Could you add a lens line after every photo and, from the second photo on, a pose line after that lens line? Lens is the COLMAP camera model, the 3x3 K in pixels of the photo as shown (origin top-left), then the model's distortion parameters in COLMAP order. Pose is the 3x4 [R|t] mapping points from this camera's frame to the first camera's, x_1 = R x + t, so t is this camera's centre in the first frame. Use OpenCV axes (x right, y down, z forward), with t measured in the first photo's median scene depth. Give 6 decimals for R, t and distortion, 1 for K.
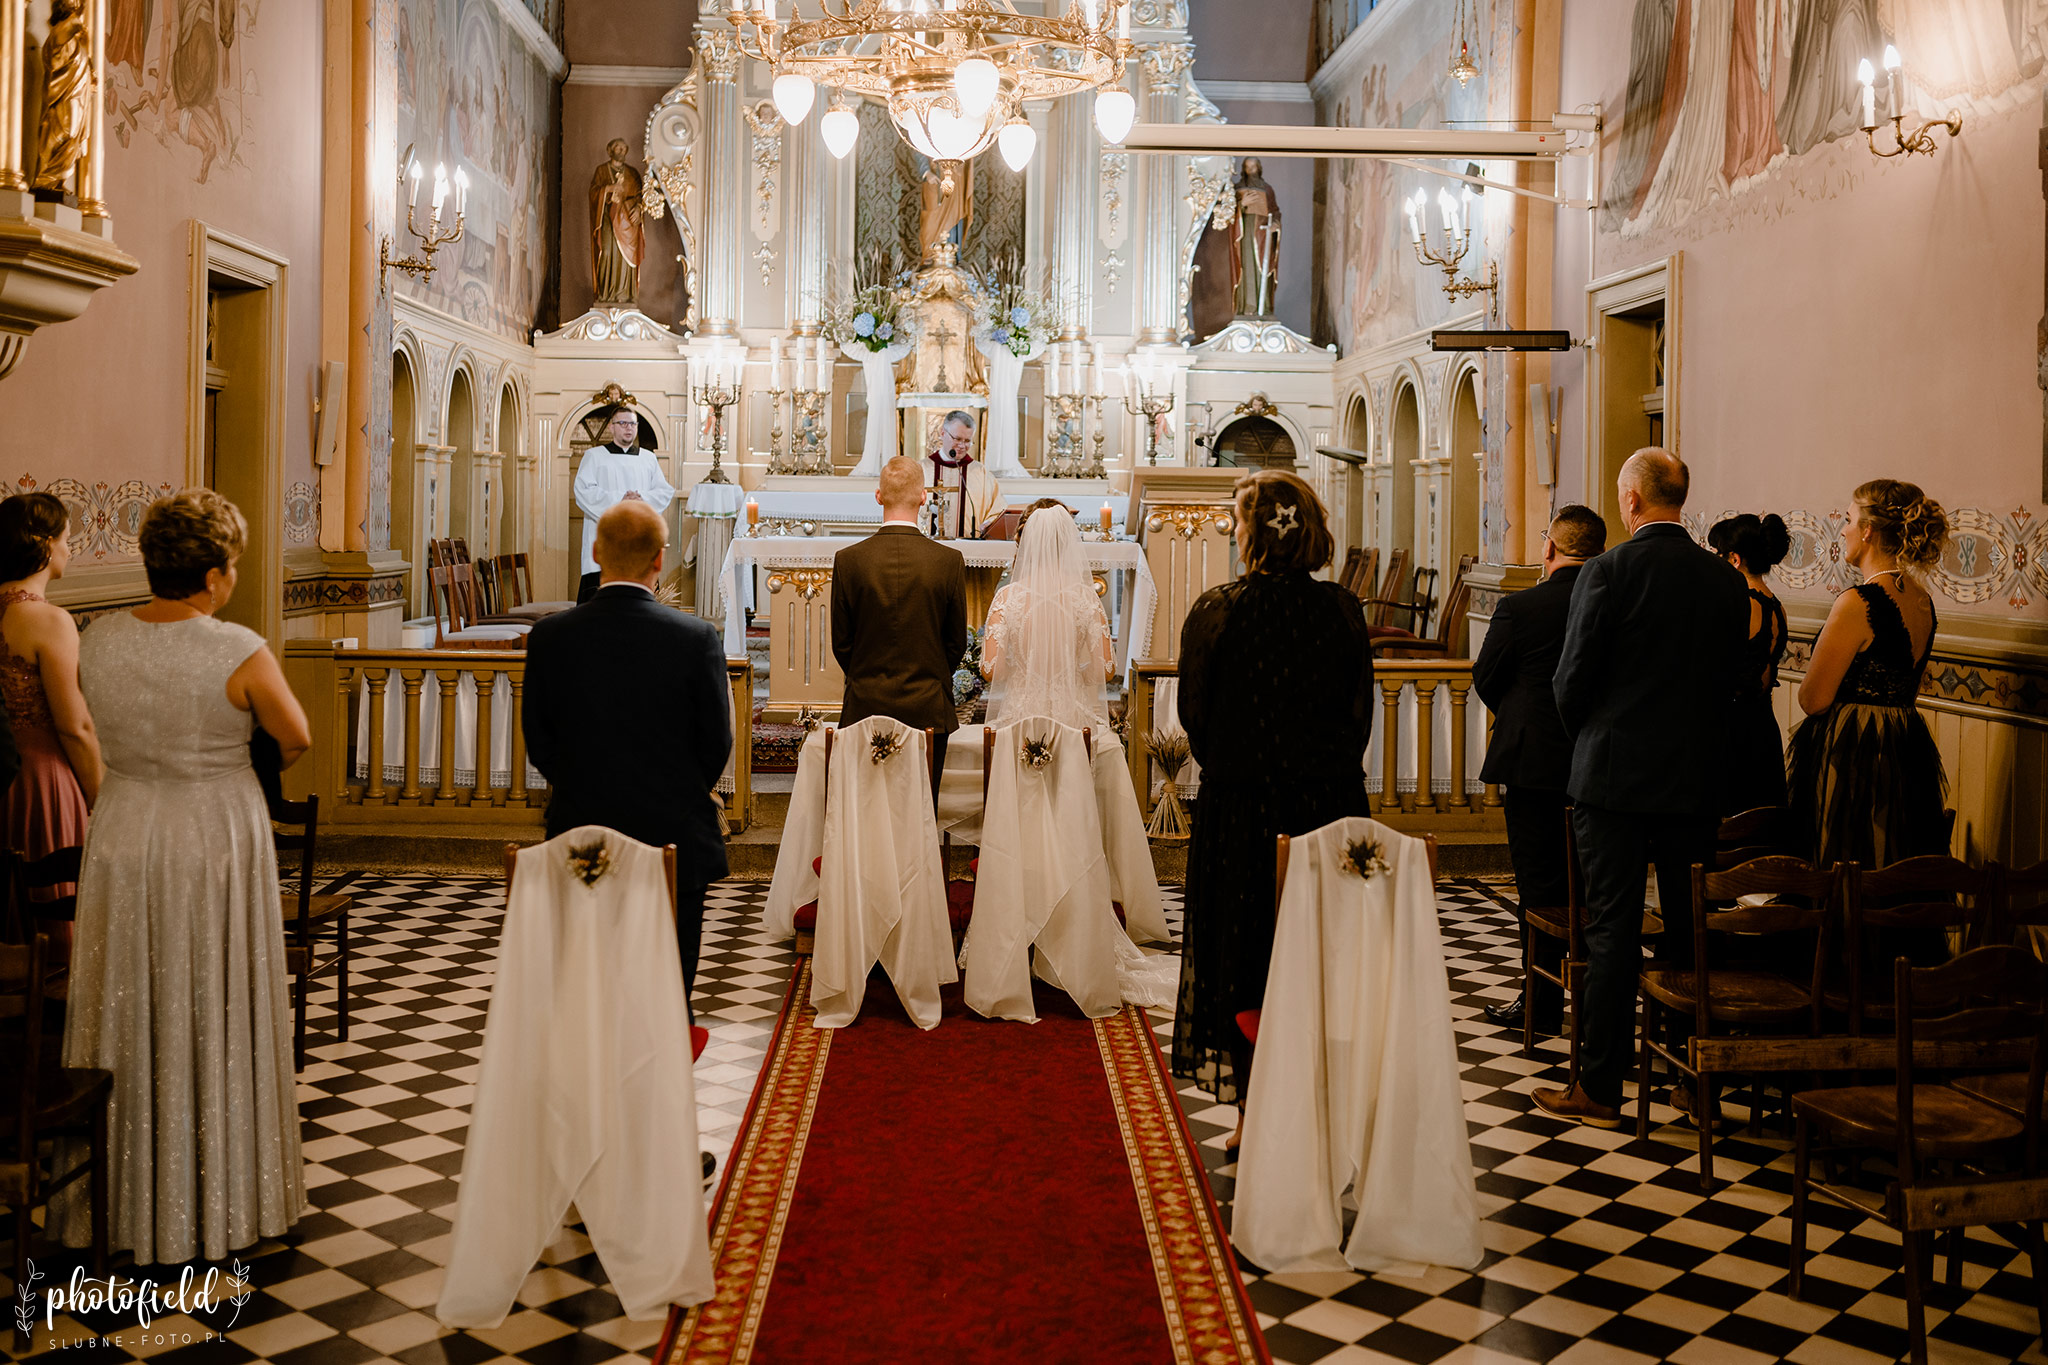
lens RADIAL K [[1886.6, 0, 983.9], [0, 1886.6, 539.2], [0, 0, 1]] dist [-0.057012, 0.009982]
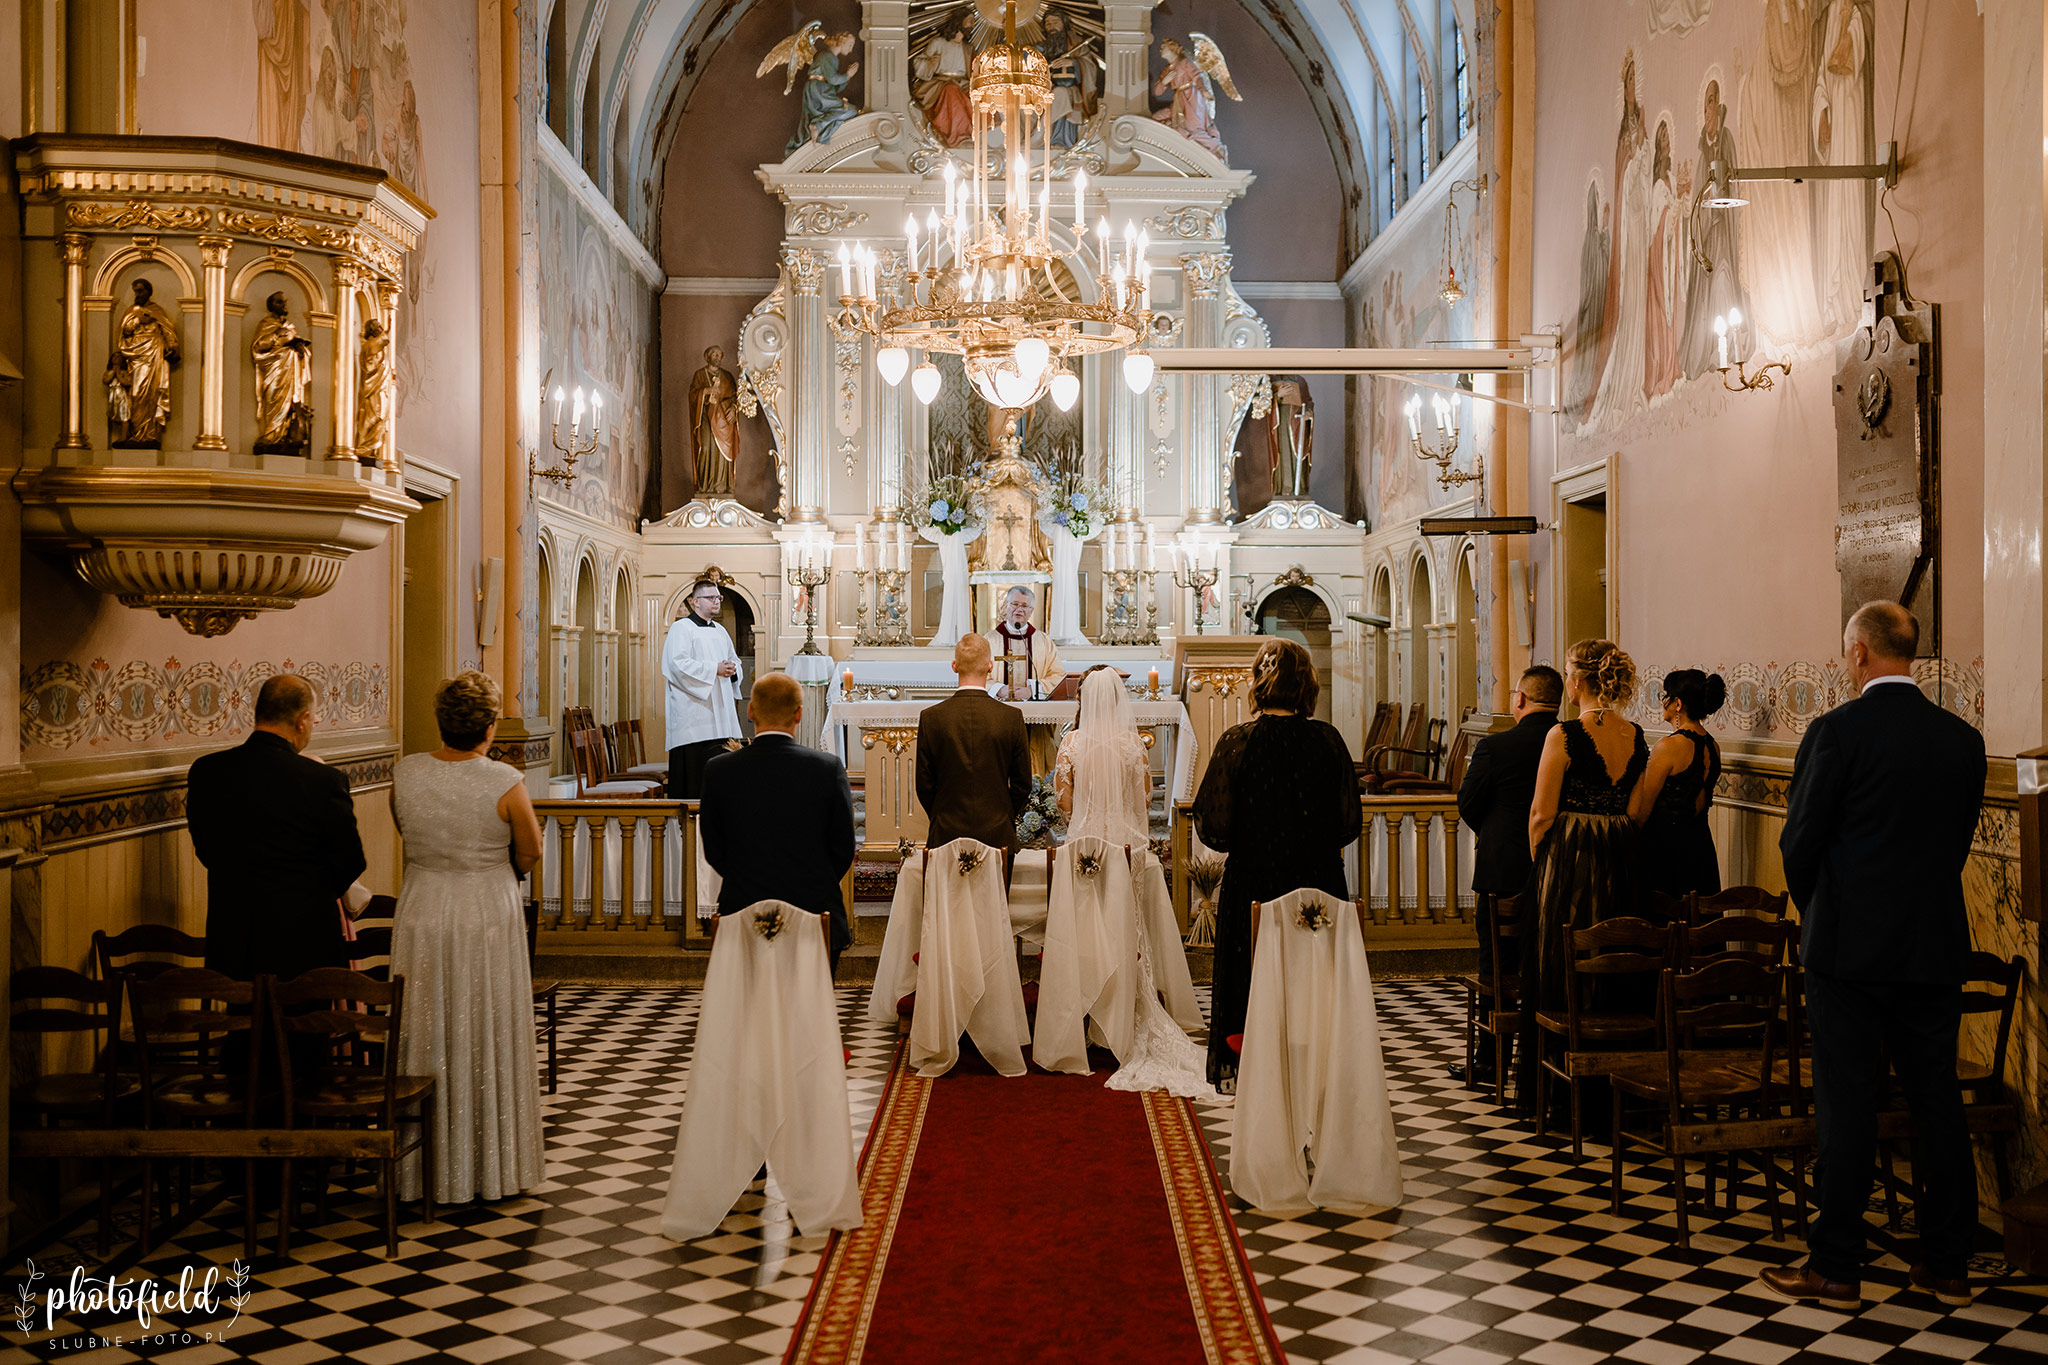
lens RADIAL K [[1902.4, 0, 1056.8], [0, 1902.4, 667.3], [0, 0, 1]] dist [-0.044048, 0.030467]
pose [[0.999864, -0.016466, 0.001177, 0.003055], [0.016486, 0.999670, -0.019700, 0.002045], [-0.000852, 0.019717, 0.999805, -0.120379]]
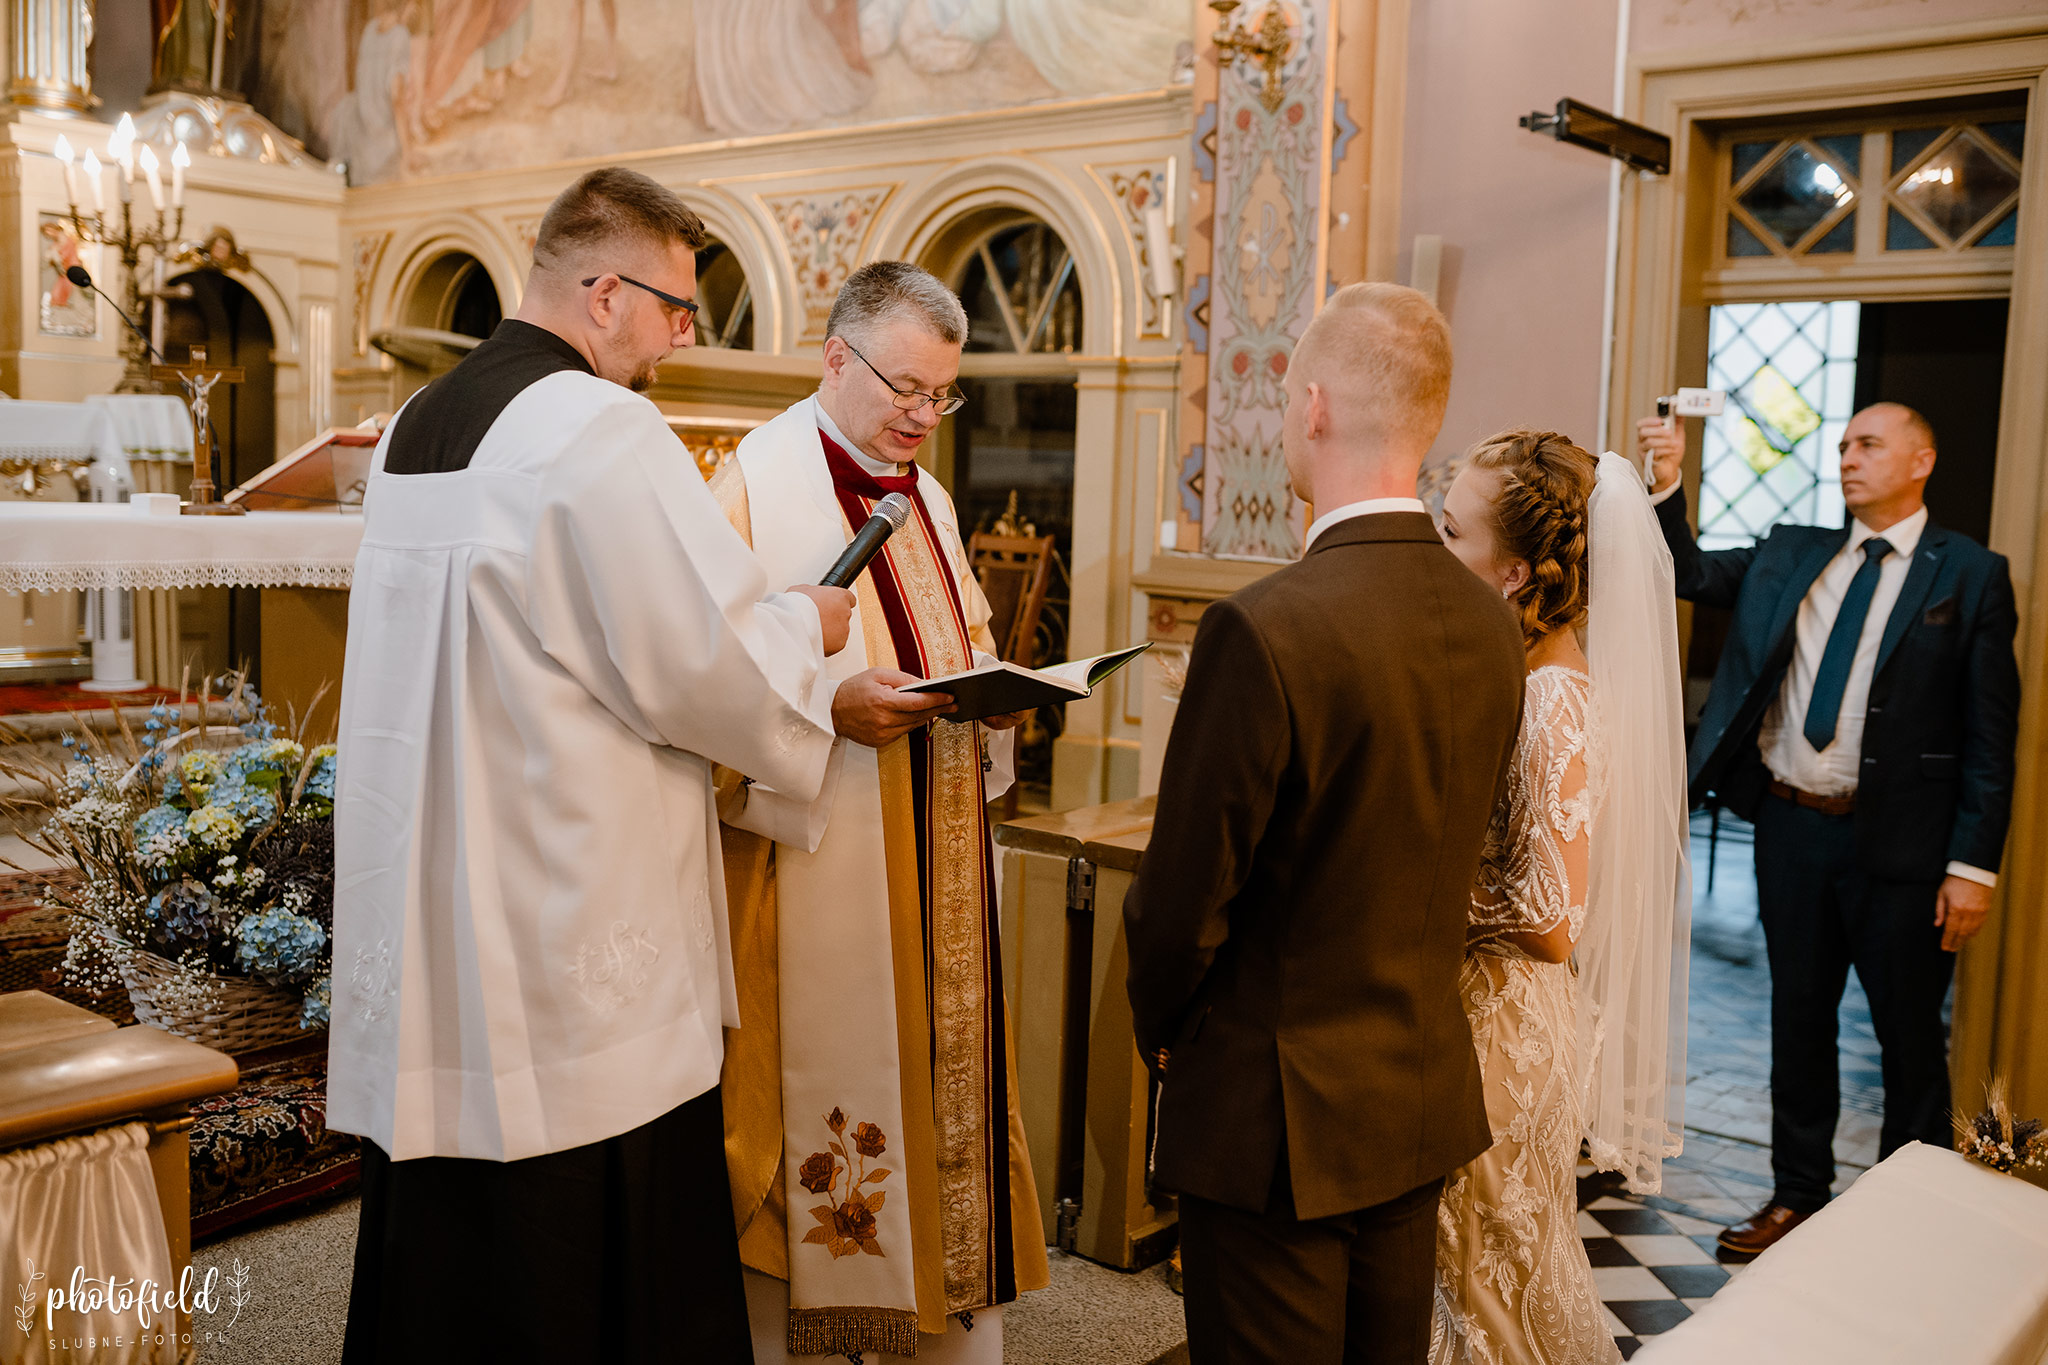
lens RADIAL K [[1756.6, 0, 1024.0], [0, 1756.6, 682.5], [0, 0, 1]] dist [0.050342, -0.172989]
pose [[0.641389, -0.076025, 0.763440, -0.116338], [-0.014807, 0.993666, 0.111391, -0.004822], [-0.767073, -0.082750, 0.636201, 0.484183]]
